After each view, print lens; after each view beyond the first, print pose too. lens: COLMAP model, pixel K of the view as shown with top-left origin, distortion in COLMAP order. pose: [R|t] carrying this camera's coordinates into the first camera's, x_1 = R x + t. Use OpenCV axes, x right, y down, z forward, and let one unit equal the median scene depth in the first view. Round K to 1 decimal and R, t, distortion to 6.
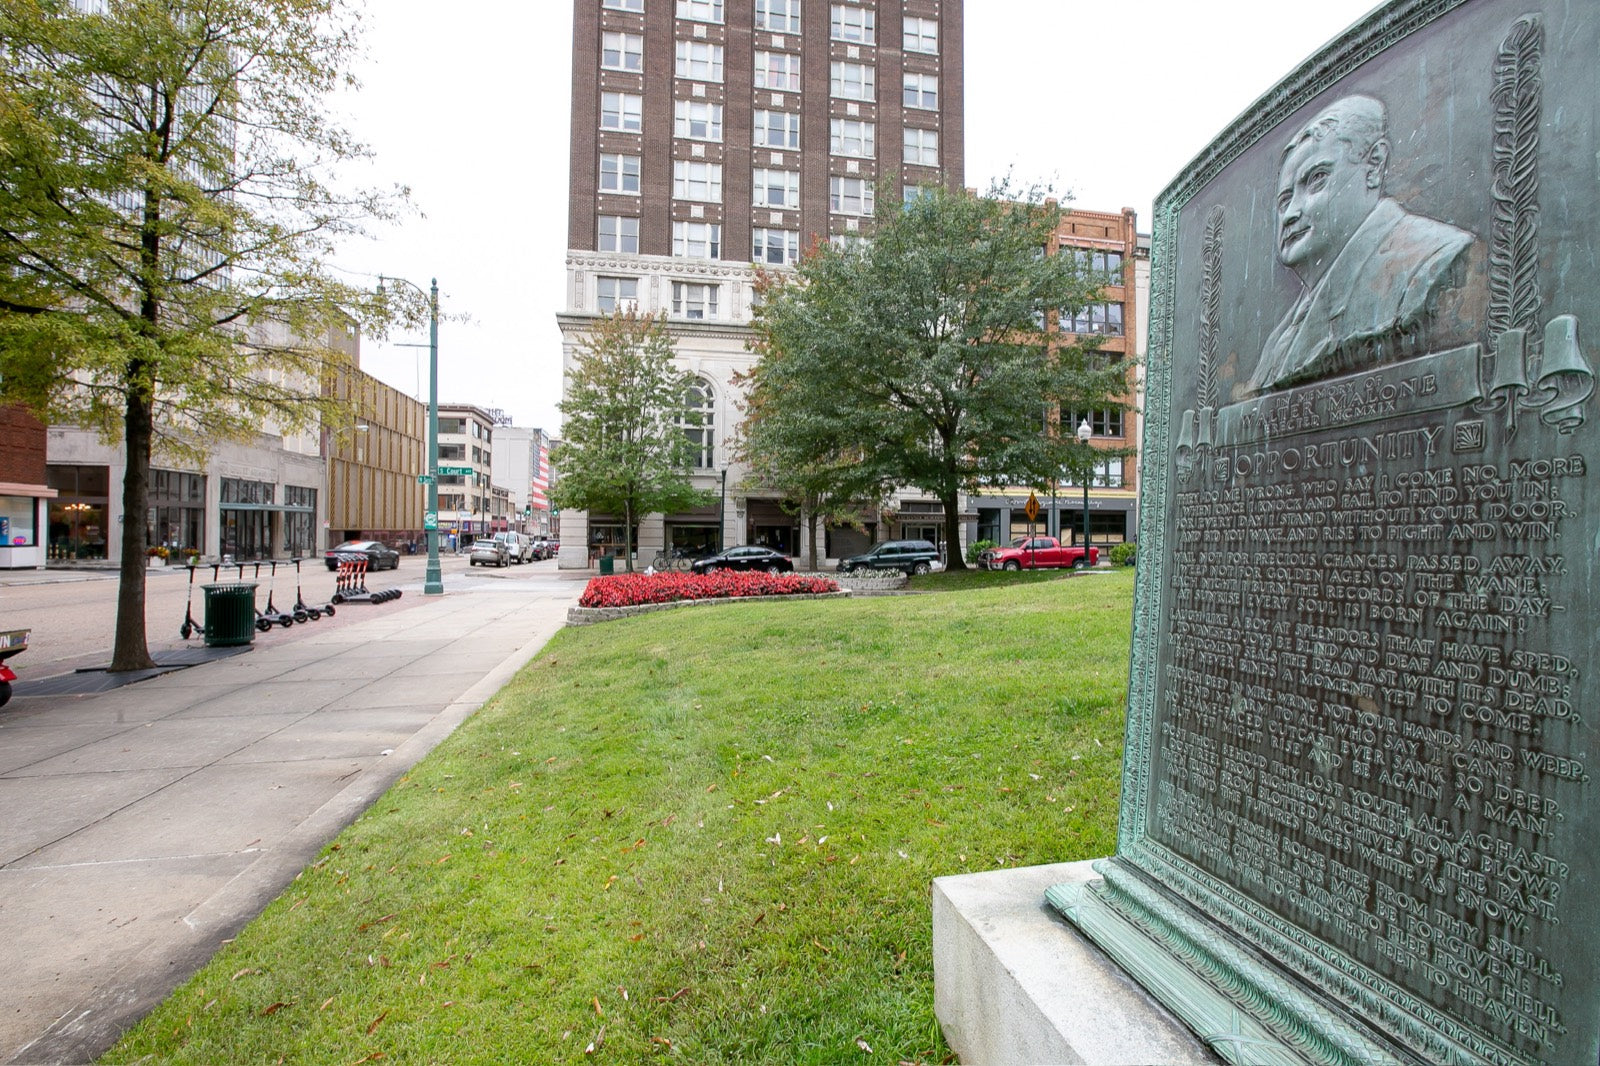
lens RADIAL K [[735.3, 0, 800.0], [0, 735.3, 533.0], [0, 0, 1]] dist [-0.055972, -0.000024]
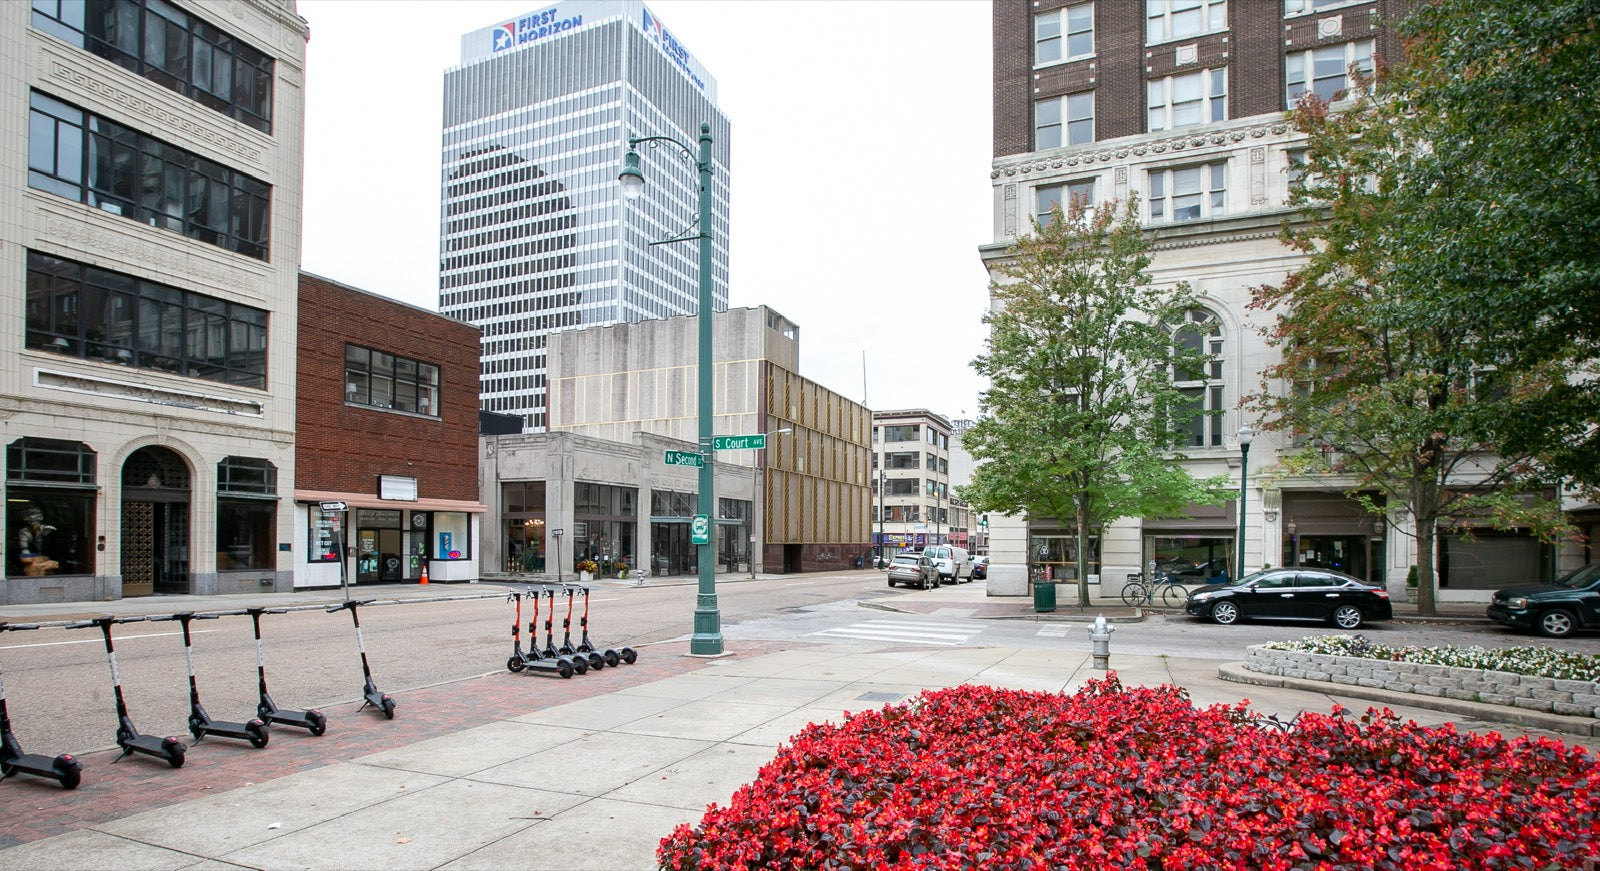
lens RADIAL K [[827.1, 0, 769.0], [0, 827.1, 537.1], [0, 0, 1]] dist [-0.036105, 0.010250]
pose [[0.816748, -0.007398, -0.576947, -0.029798], [0.001464, 0.999941, -0.010750, -0.001119], [0.576993, 0.007935, 0.816711, 0.187218]]
